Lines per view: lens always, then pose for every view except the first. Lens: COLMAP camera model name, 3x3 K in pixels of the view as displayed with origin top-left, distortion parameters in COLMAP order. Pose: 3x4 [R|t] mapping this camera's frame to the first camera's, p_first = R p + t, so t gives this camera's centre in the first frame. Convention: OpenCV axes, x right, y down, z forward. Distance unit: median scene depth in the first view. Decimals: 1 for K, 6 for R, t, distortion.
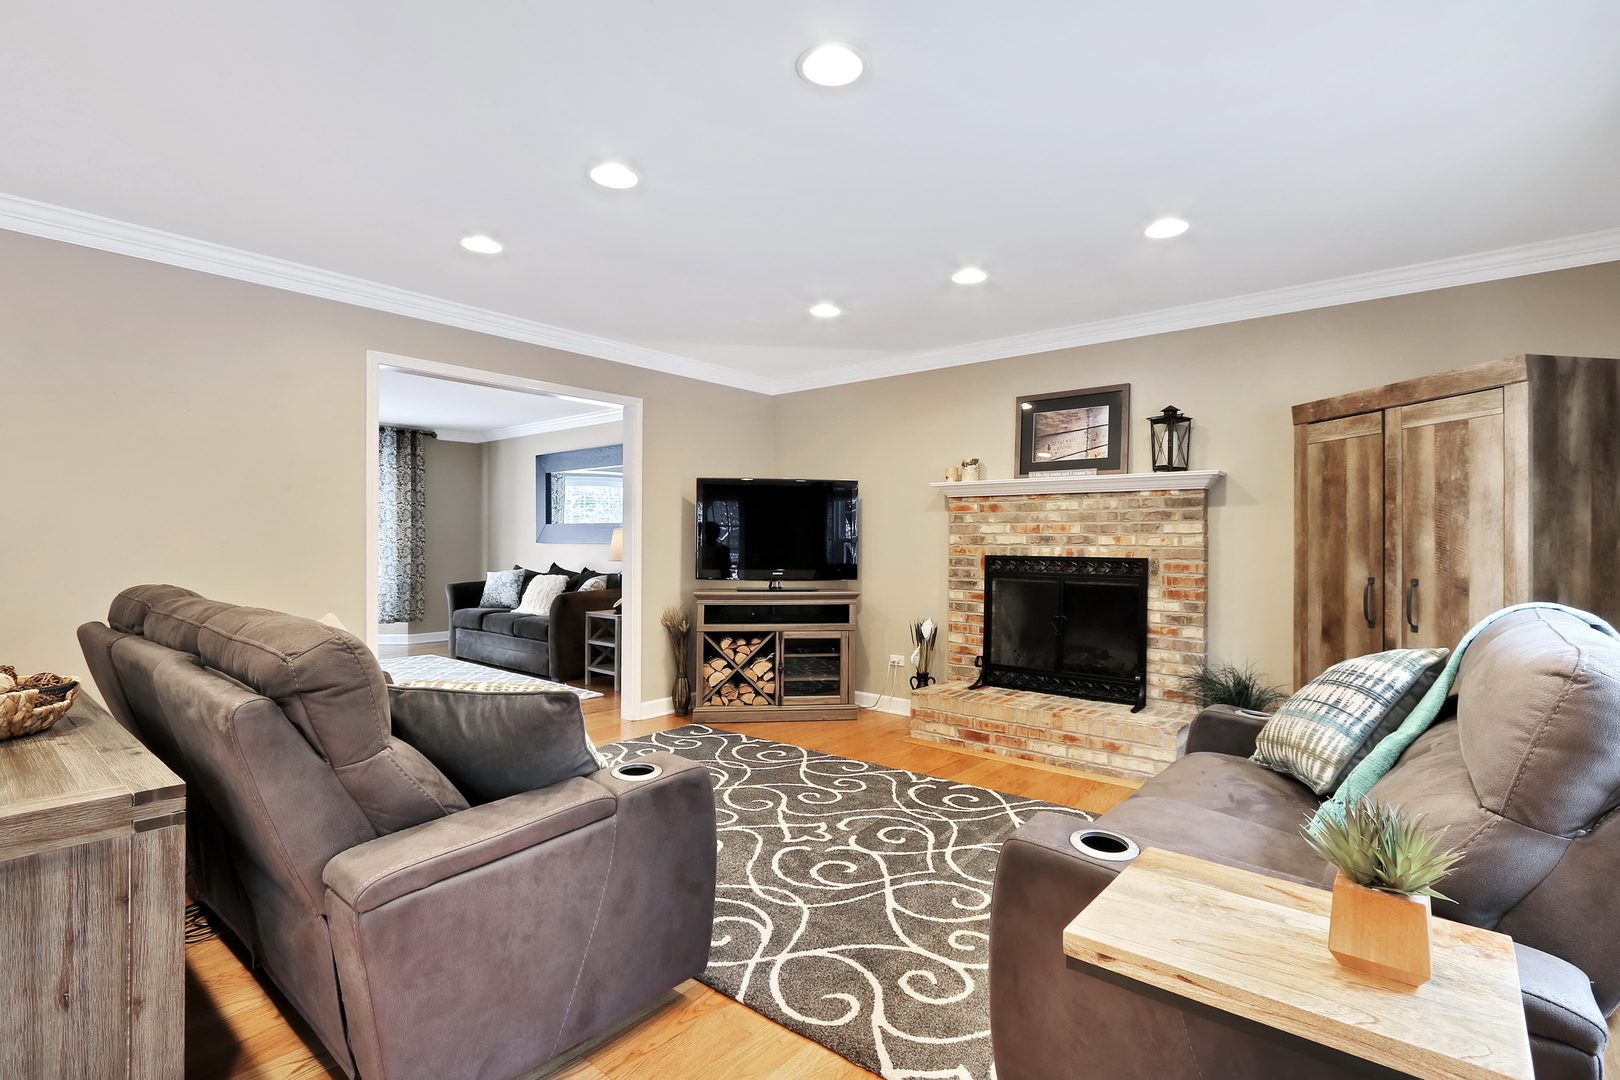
lens RADIAL K [[762.1, 0, 816.2], [0, 762.1, 540.8], [0, 0, 1]] dist [-0.000325, 0.000018]
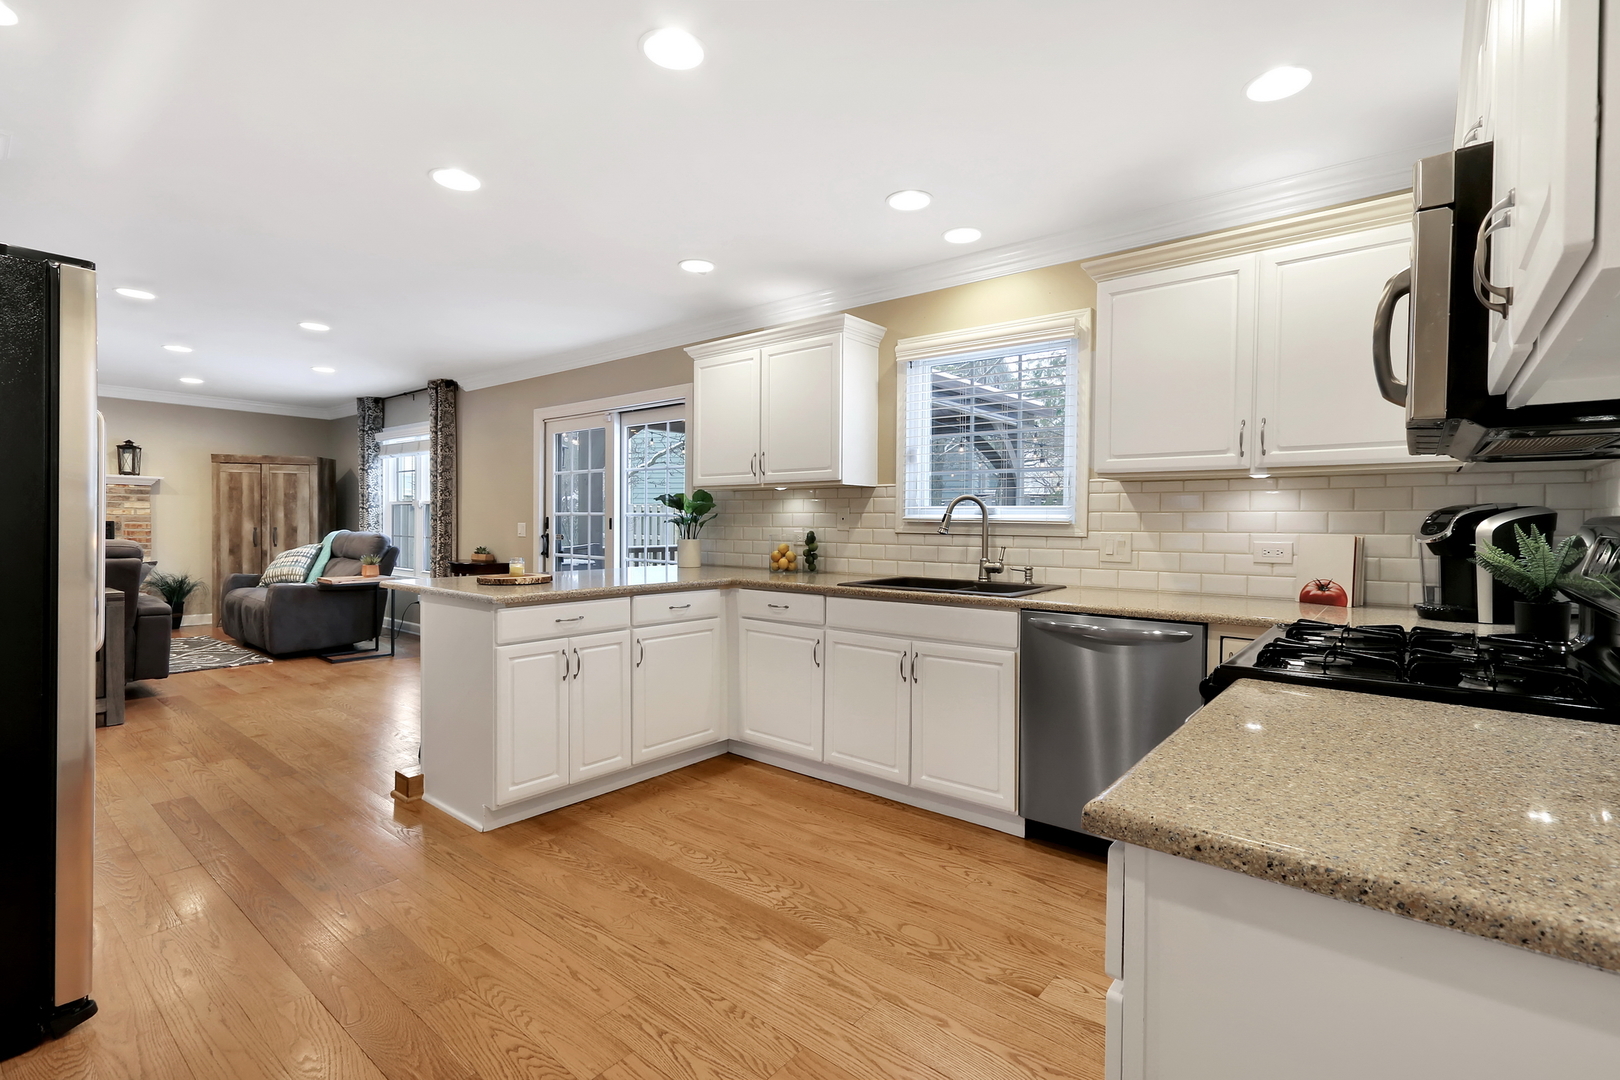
lens RADIAL K [[762.1, 0, 815.0], [0, 762.1, 535.6], [0, 0, 1]] dist [-0.000325, 0.000018]
pose [[-0.025096, -0.011792, 0.999616, -1.817309], [-0.009247, 0.999890, 0.011563, 0.026793], [-0.999642, -0.008953, -0.025202, -0.803264]]
